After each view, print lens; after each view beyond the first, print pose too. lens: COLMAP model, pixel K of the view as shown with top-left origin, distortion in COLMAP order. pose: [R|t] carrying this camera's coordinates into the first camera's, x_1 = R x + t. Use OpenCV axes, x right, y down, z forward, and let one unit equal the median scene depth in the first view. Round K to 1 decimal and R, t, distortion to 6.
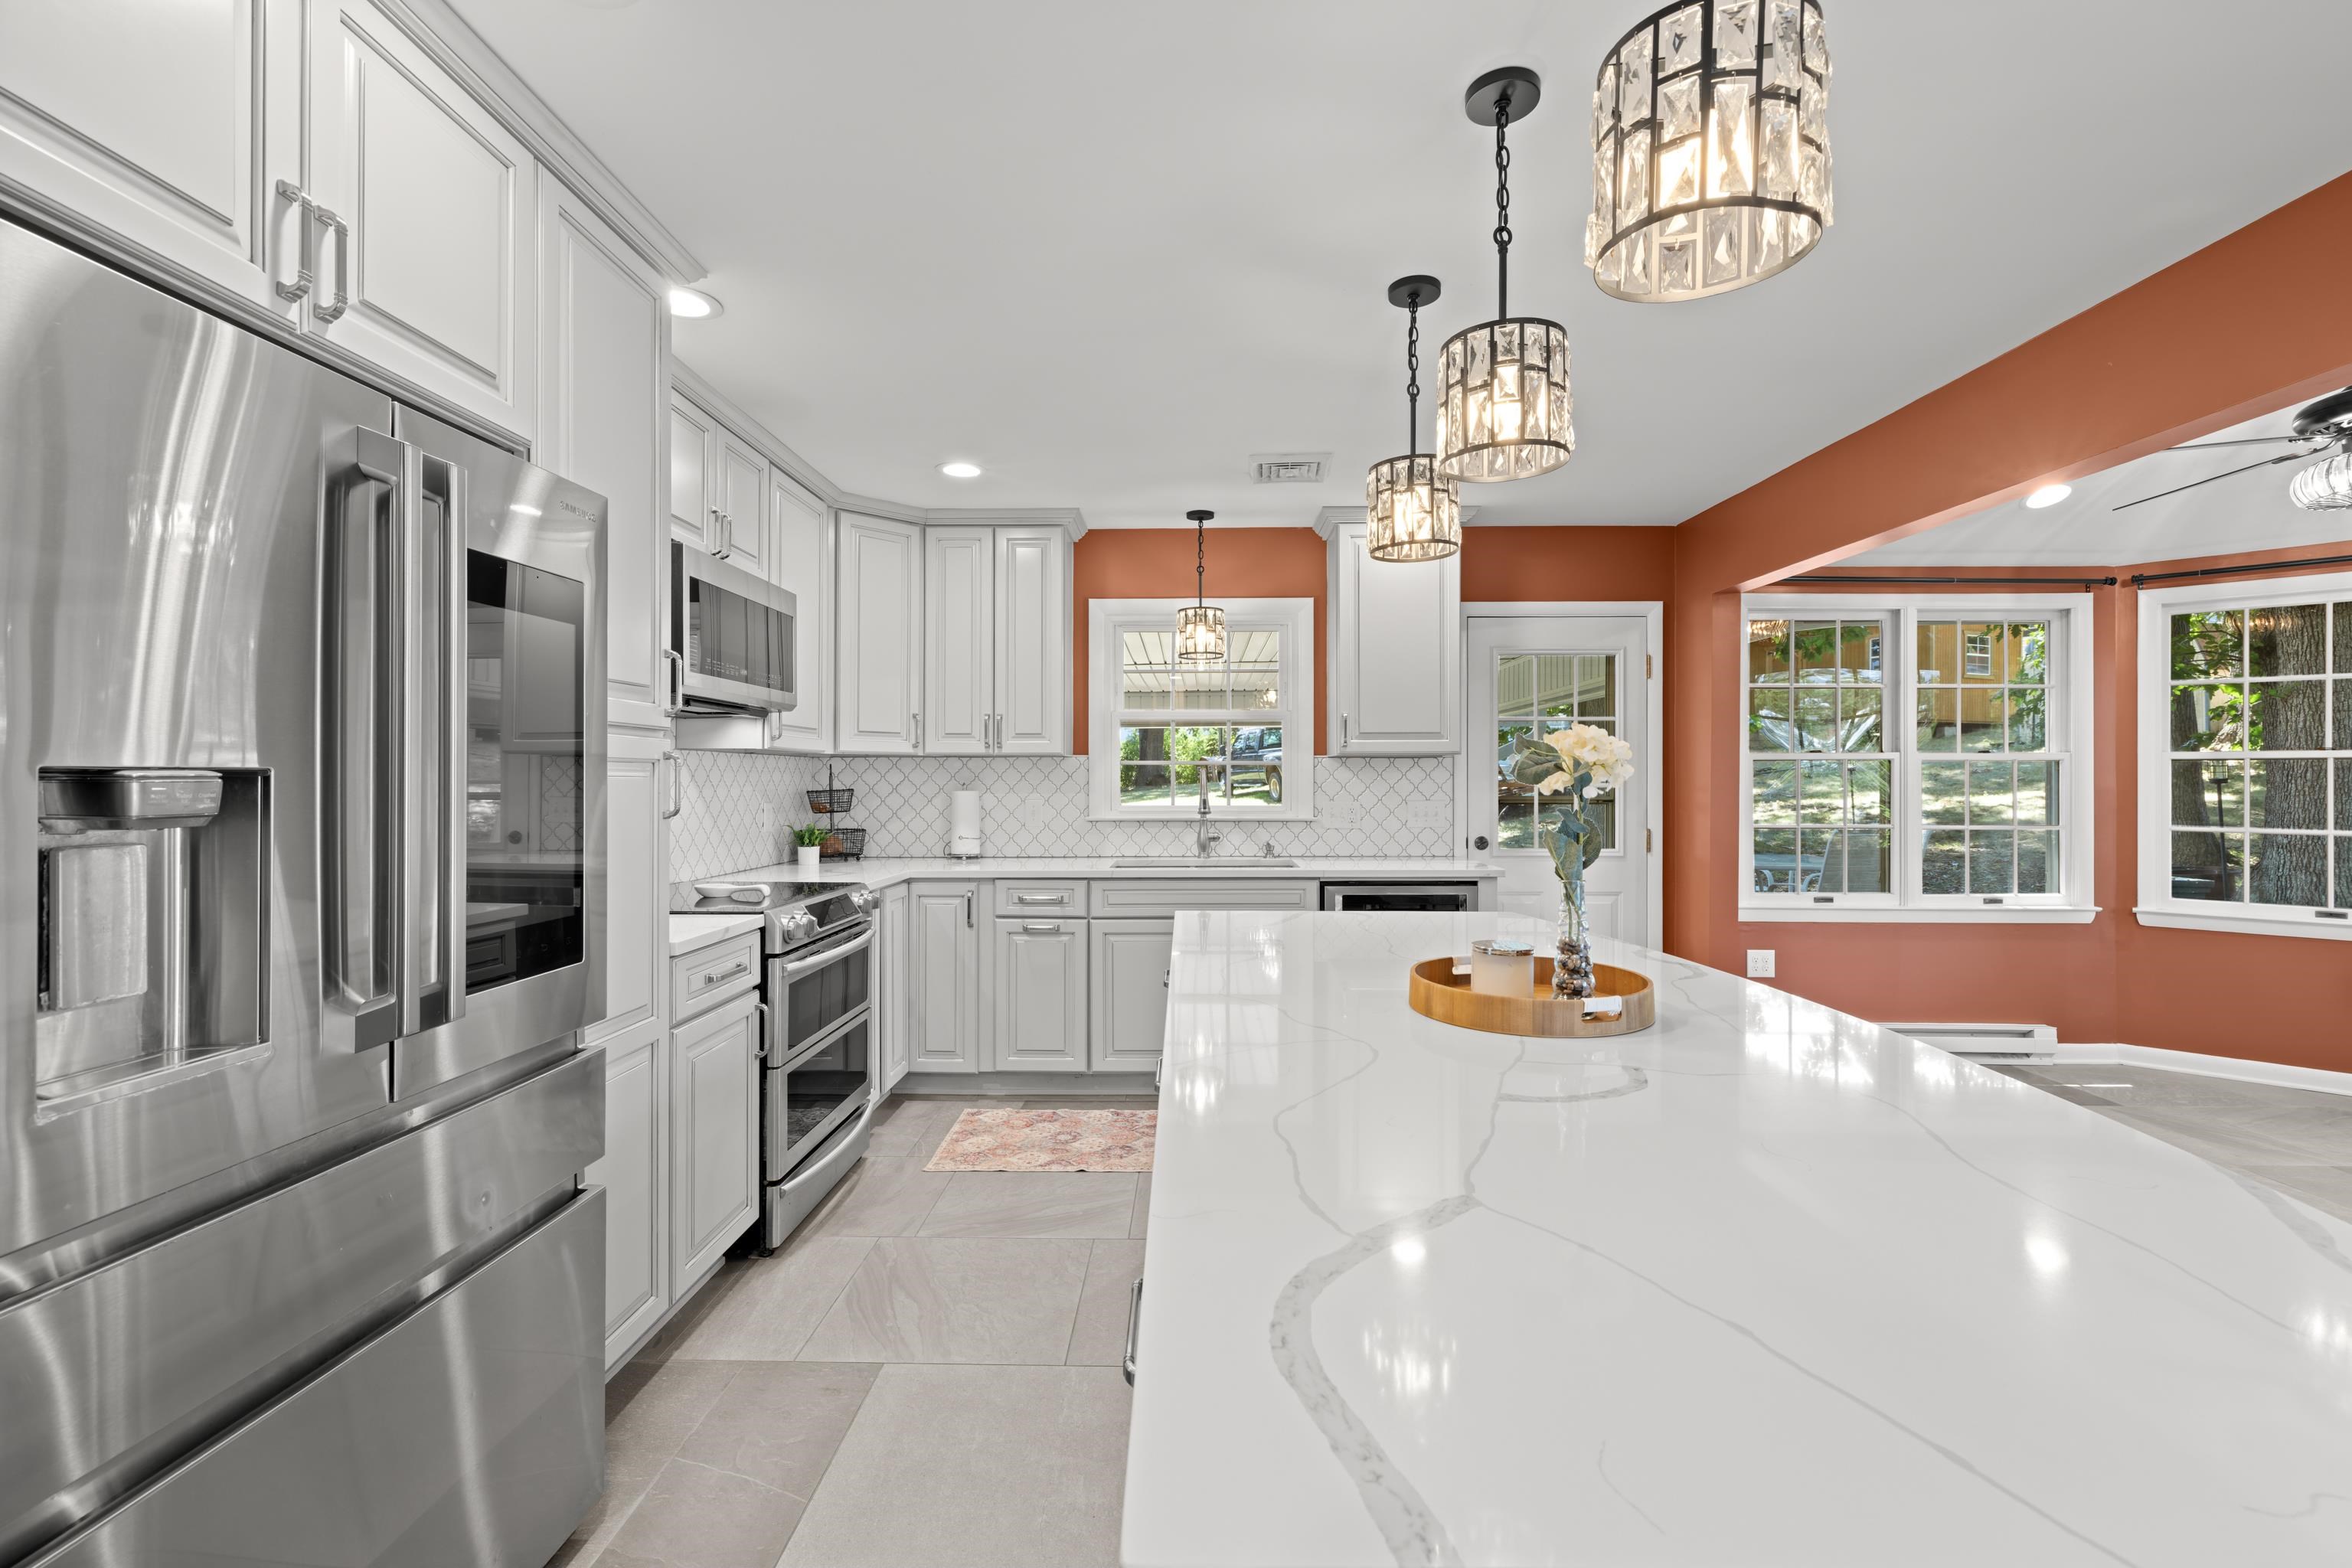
lens RADIAL K [[1000.7, 0, 1182.0], [0, 1000.7, 777.3], [0, 0, 1]] dist [0.002290, 0.000316]
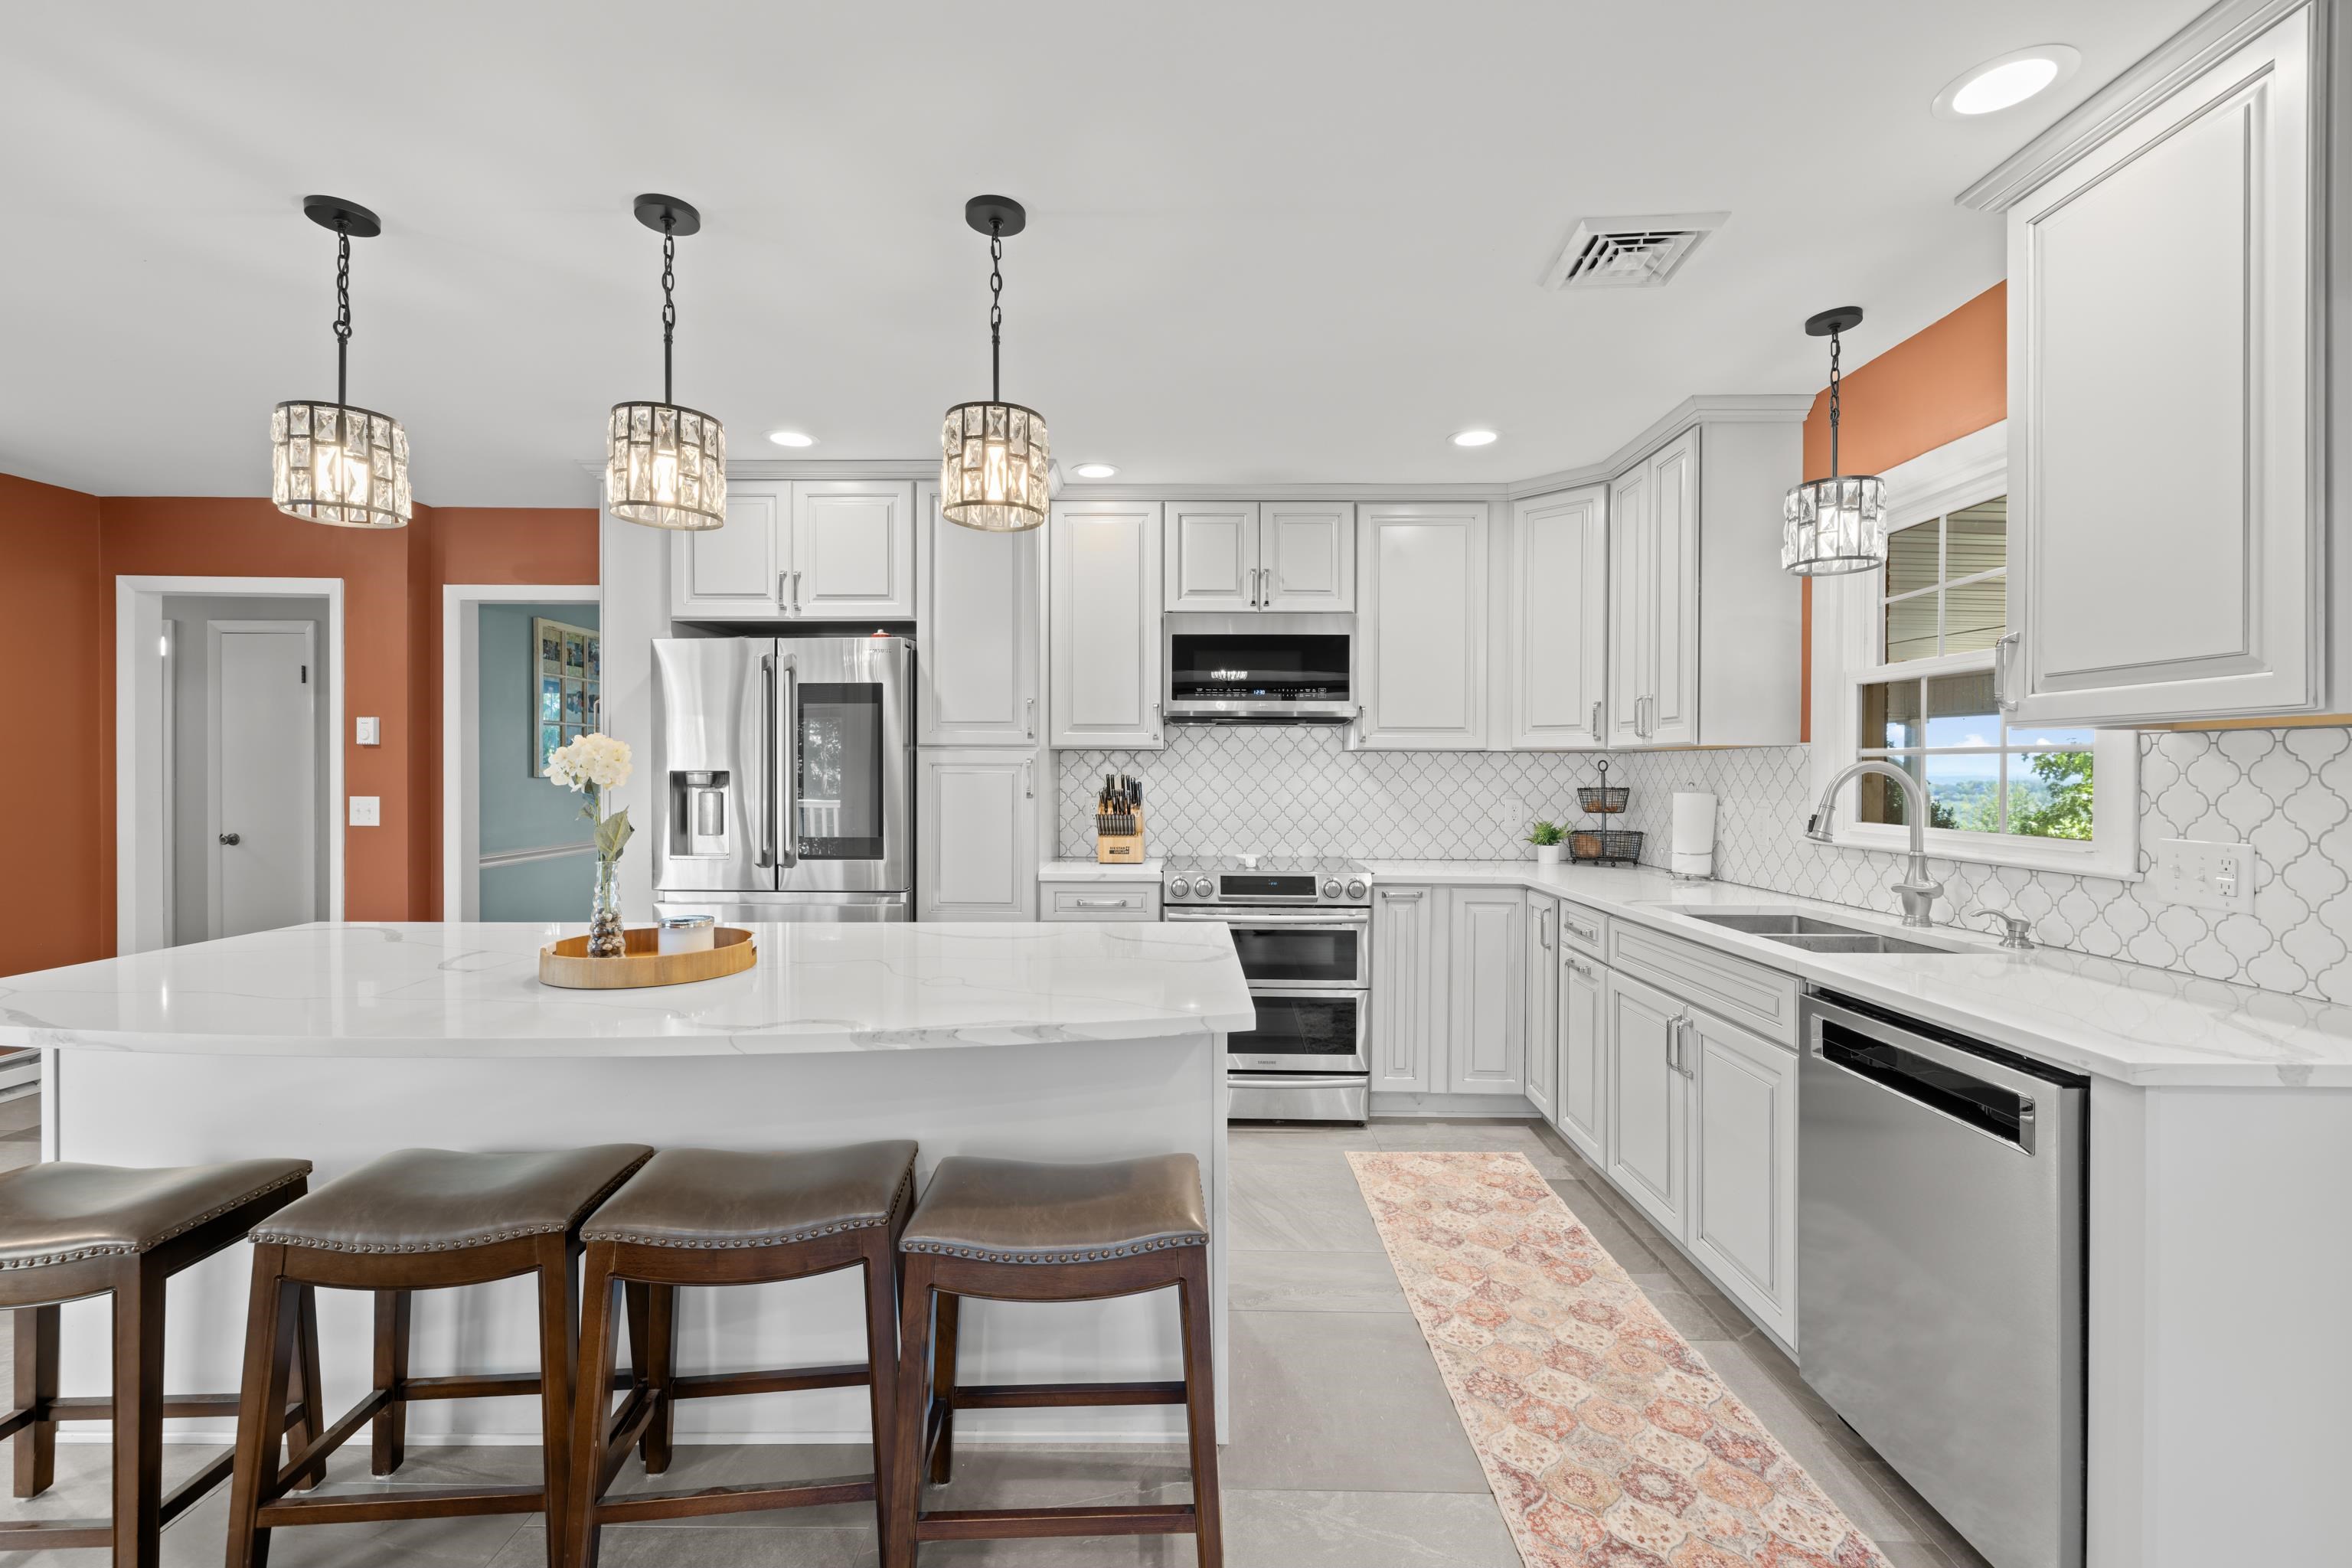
lens RADIAL K [[1000.7, 0, 1176.3], [0, 1000.7, 772.6], [0, 0, 1]] dist [-0.000381, -0.001181]
pose [[0.007269, 0.003594, -0.999967, 0.574278], [-0.001156, 0.999993, 0.003585, -0.004270], [0.999973, 0.001130, 0.007273, 0.600981]]
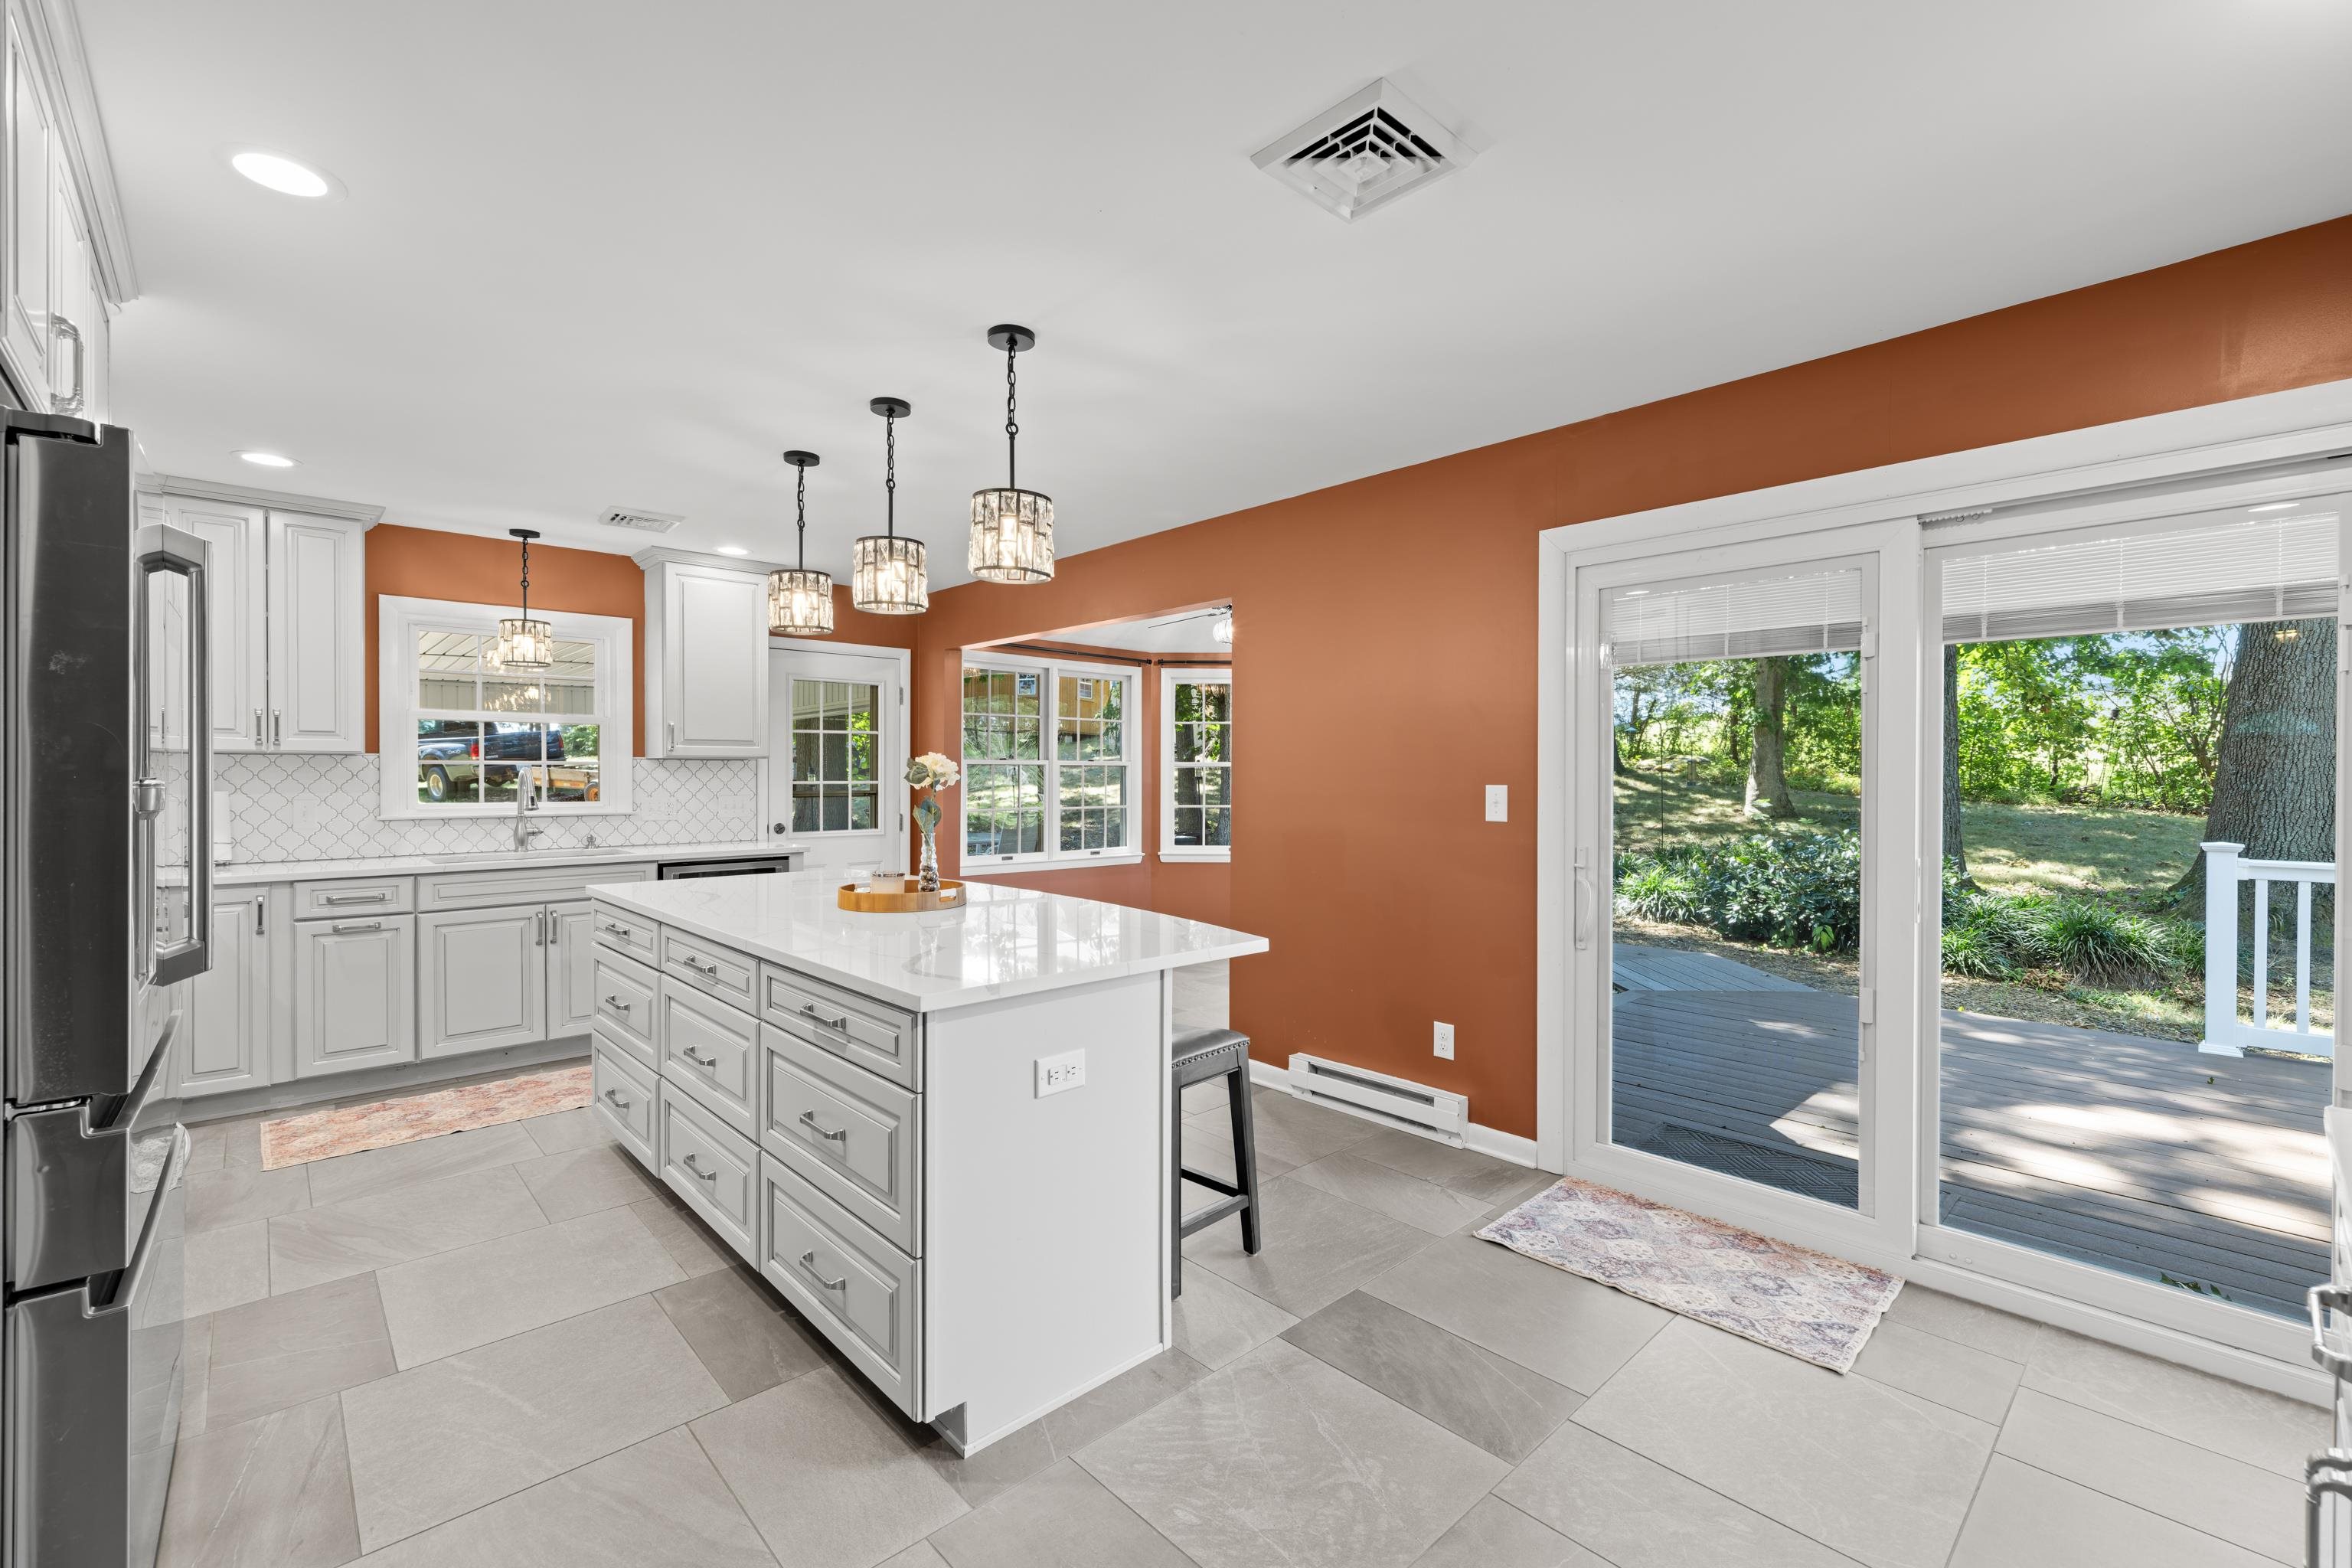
lens RADIAL K [[993.5, 0, 1176.0], [0, 993.5, 784.0], [0, 0, 1]] dist [0.003480, 0.000329]
pose [[0.722634, -0.004627, 0.691216, -0.210468], [-0.003295, 0.999943, 0.010138, -0.004916], [-0.691223, -0.009603, 0.722577, -0.254294]]
